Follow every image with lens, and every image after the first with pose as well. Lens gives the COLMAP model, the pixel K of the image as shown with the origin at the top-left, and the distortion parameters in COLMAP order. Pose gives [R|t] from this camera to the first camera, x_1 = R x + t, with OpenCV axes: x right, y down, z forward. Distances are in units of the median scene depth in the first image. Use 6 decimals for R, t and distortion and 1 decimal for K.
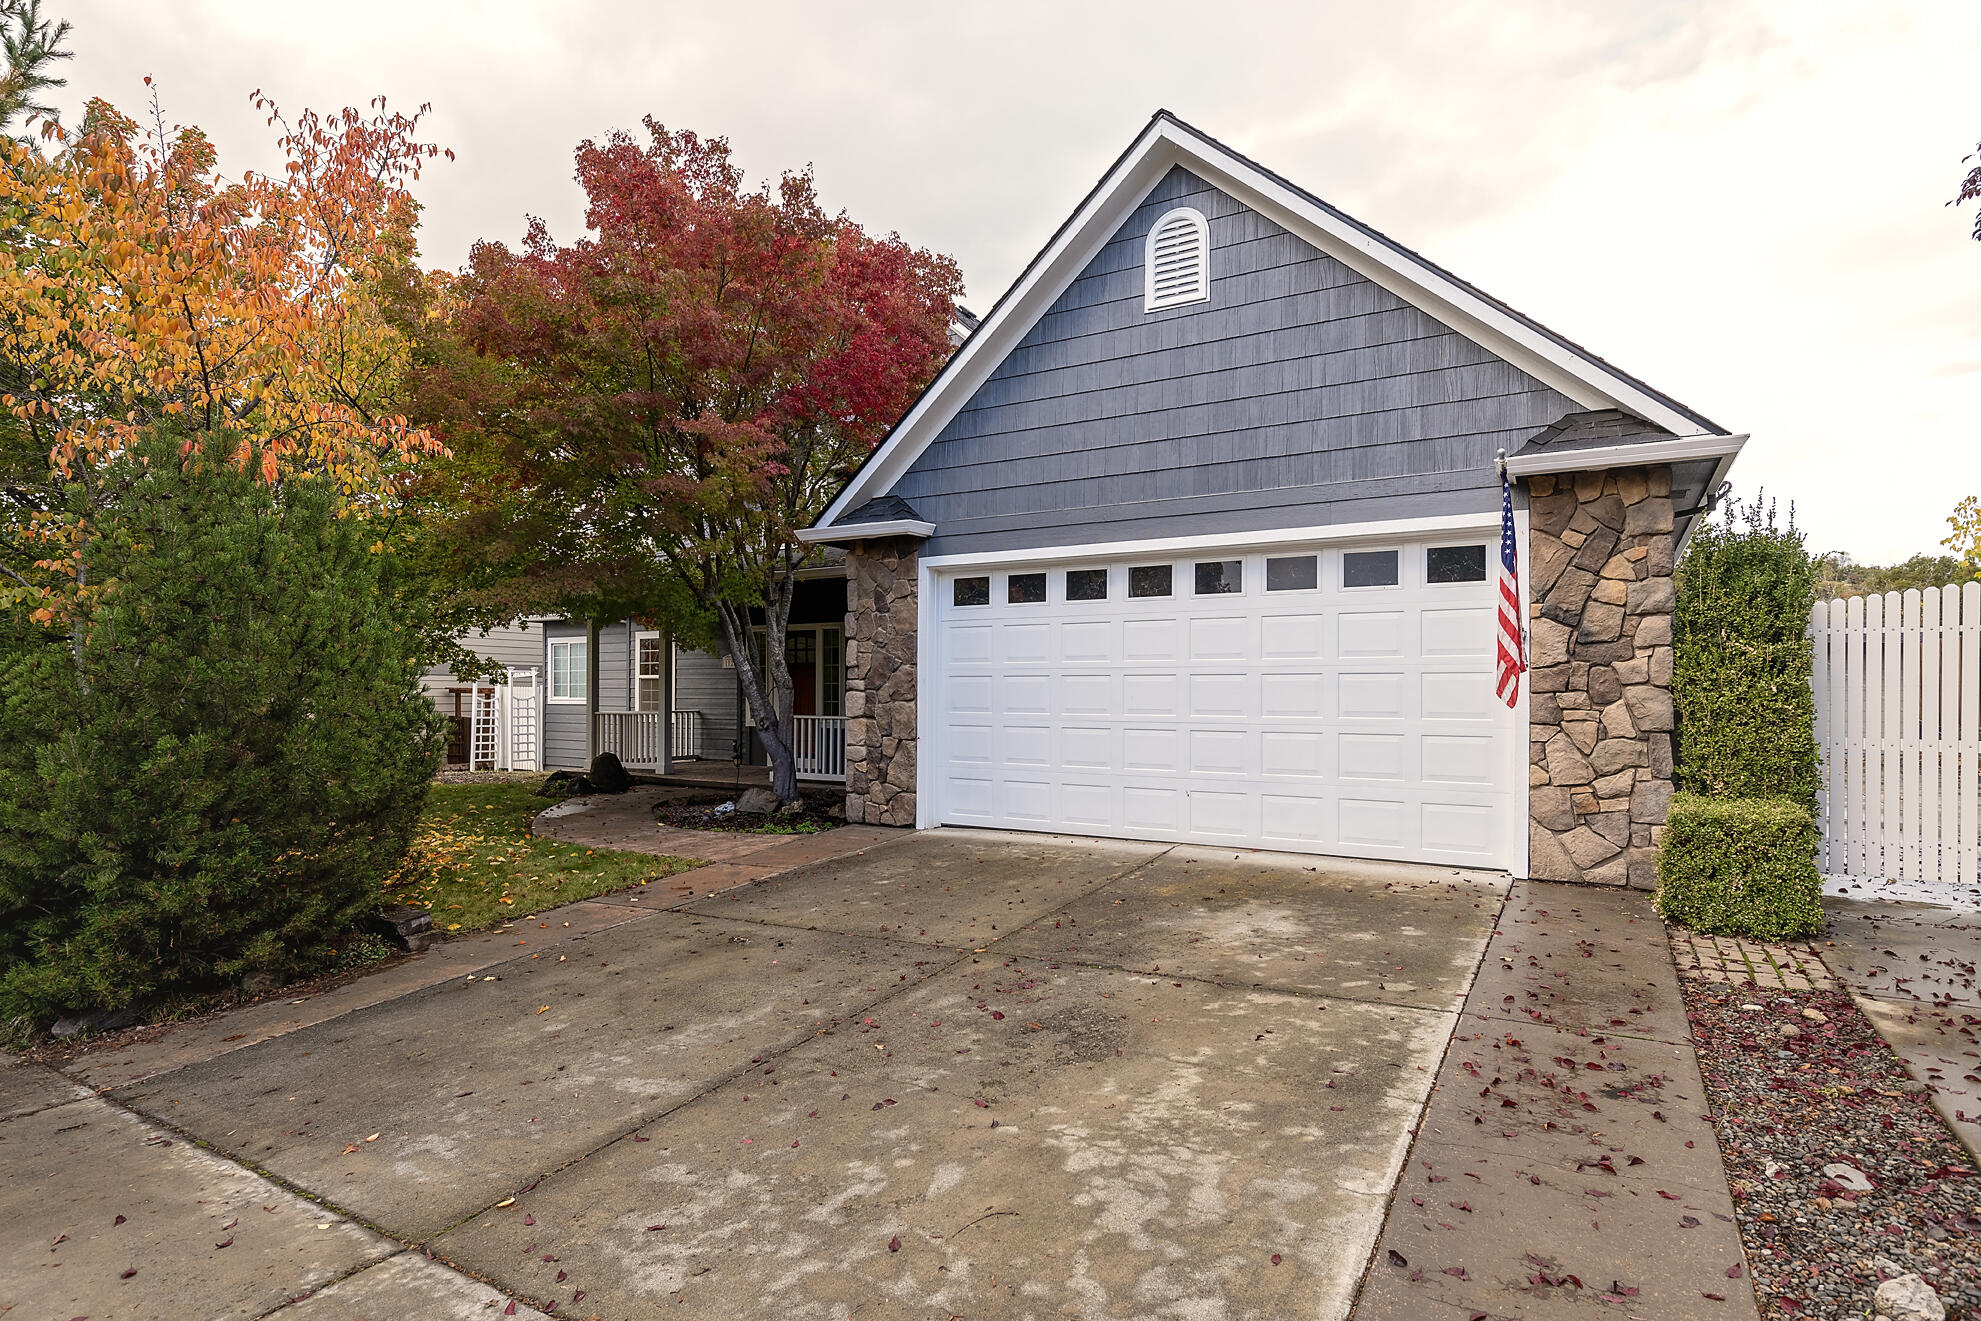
lens RADIAL K [[998.0, 0, 984.1], [0, 998.0, 693.6], [0, 0, 1]] dist [-0.006770, -0.000355]
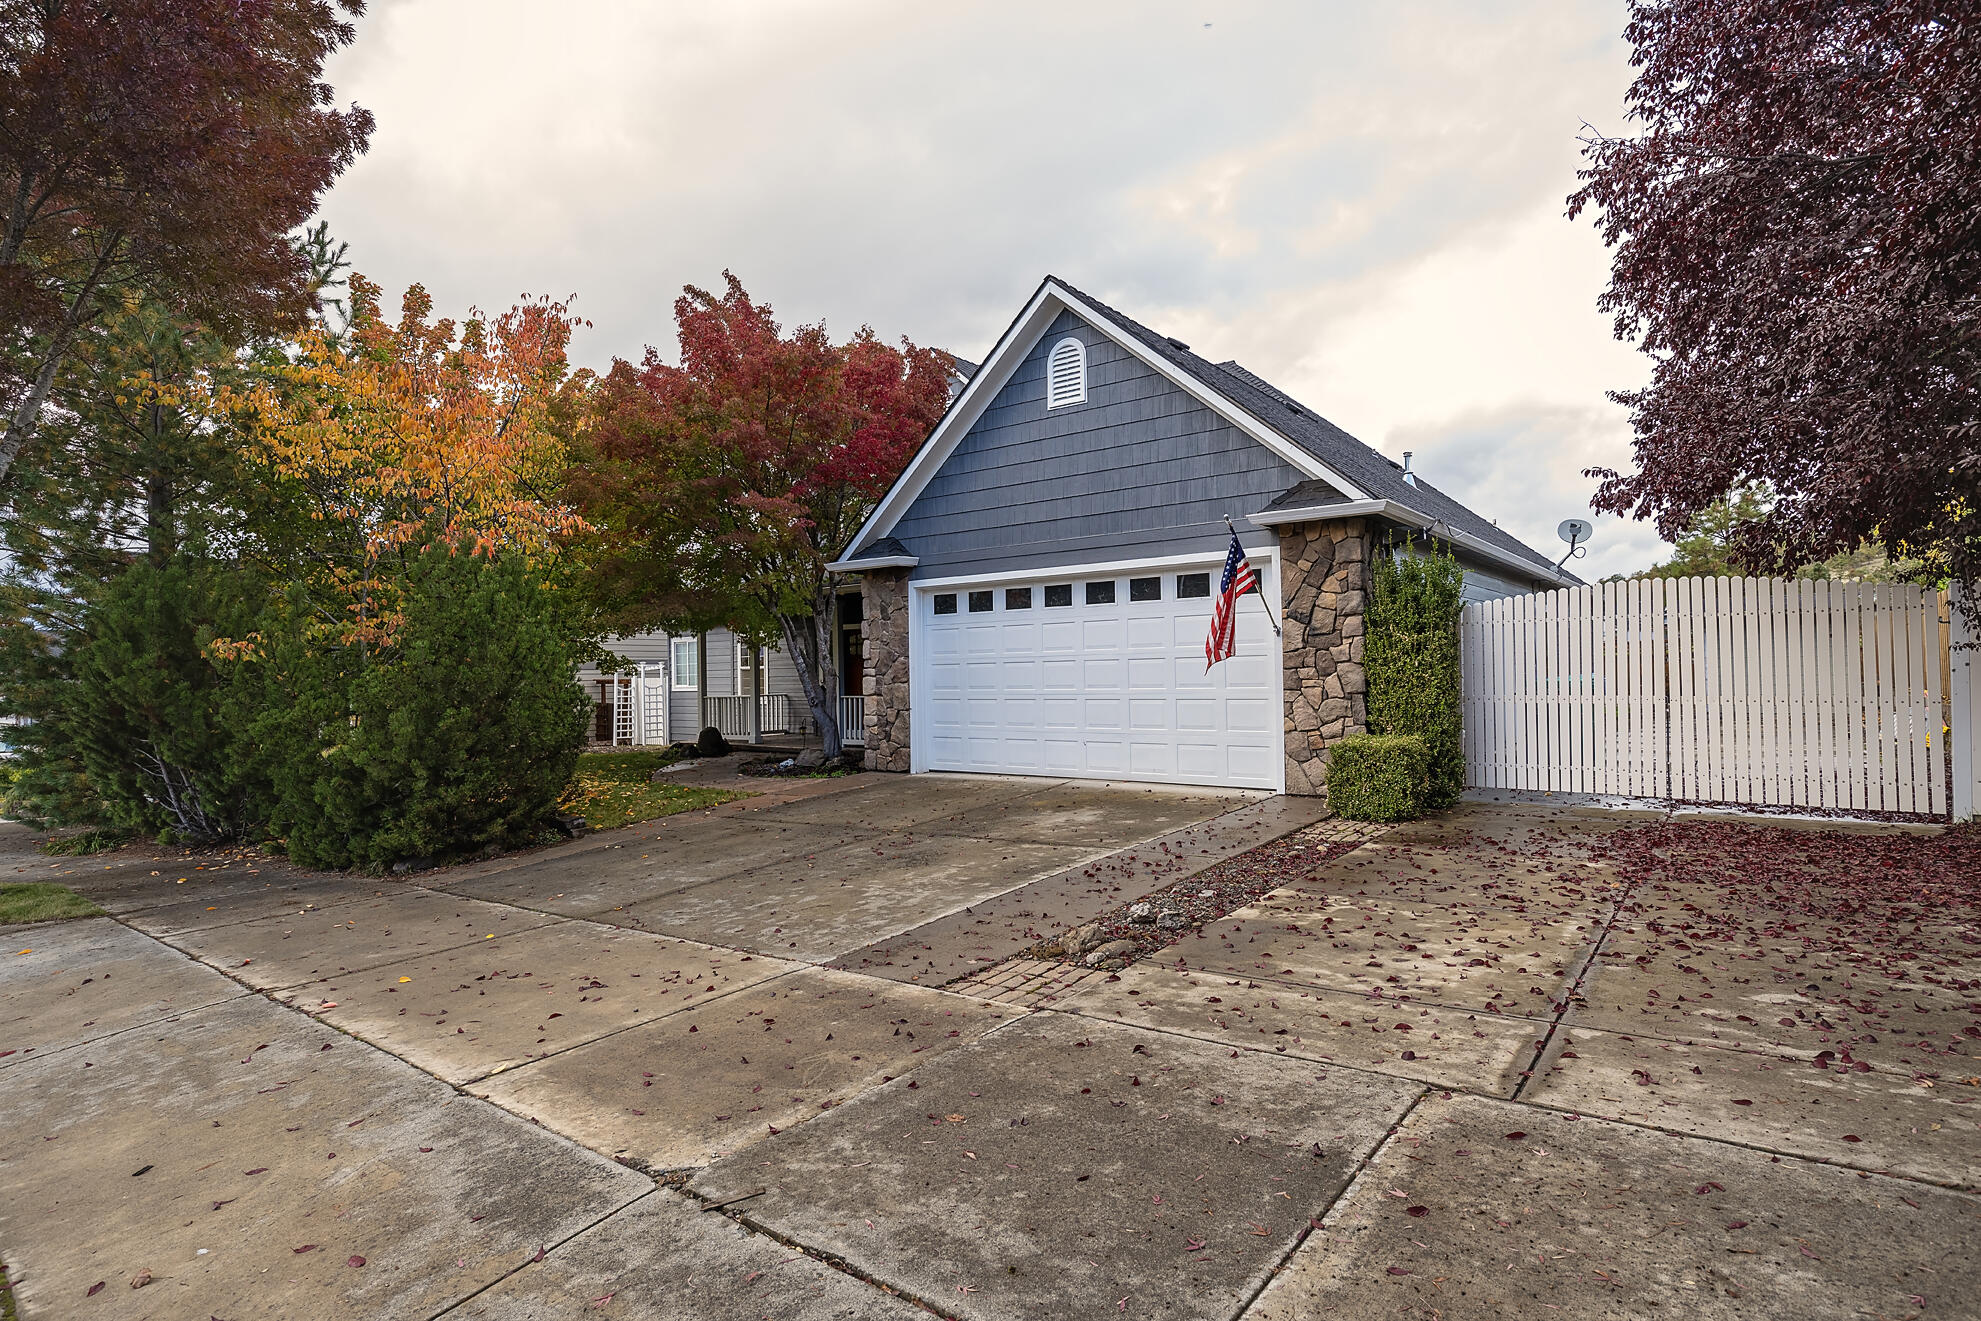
lens RADIAL K [[998.0, 0, 992.4], [0, 998.0, 662.3], [0, 0, 1]] dist [-0.006770, -0.000355]
pose [[0.993039, -0.021757, -0.115762, 0.245092], [0.020137, 0.999683, -0.015138, 0.002658], [0.116055, 0.012701, 0.993162, -0.445198]]
